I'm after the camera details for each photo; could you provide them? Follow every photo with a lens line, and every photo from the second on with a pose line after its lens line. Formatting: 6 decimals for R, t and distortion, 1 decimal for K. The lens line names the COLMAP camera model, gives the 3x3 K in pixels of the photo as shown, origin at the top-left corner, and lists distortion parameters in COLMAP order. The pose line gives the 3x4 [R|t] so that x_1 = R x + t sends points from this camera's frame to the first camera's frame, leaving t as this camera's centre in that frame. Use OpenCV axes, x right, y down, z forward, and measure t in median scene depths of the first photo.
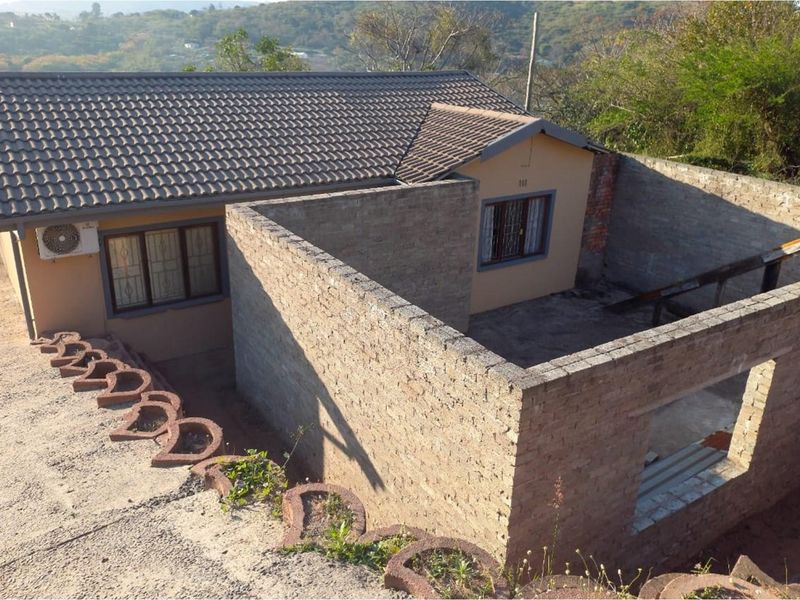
lens RADIAL K [[657.8, 0, 397.9], [0, 657.8, 286.9], [0, 0, 1]] dist [0.070372, -0.079899]
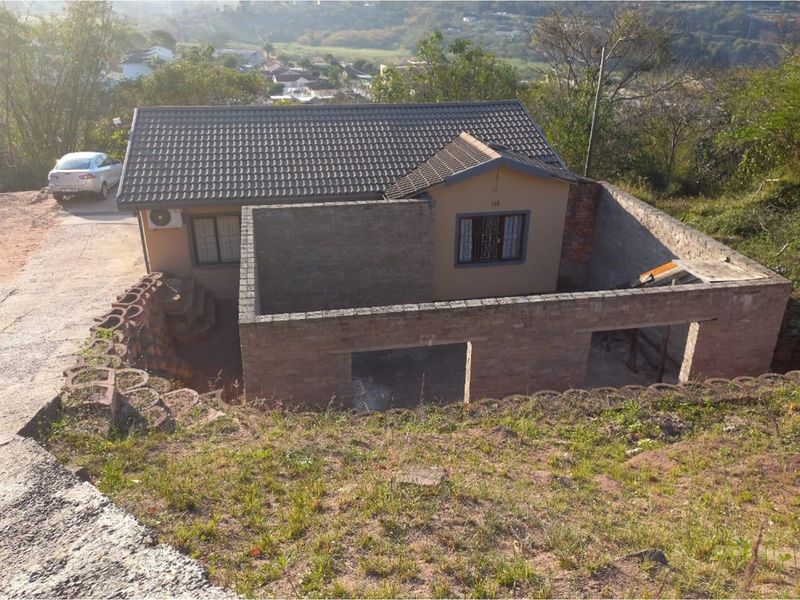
lens RADIAL K [[647.7, 0, 400.0], [0, 647.7, 300.0], [0, 0, 1]] dist [0.080962, -0.004371]
pose [[0.926994, 0.140012, -0.347964, 0.486782], [-0.119500, 0.989619, 0.079843, -0.050035], [0.355531, -0.032432, 0.934102, -0.257474]]
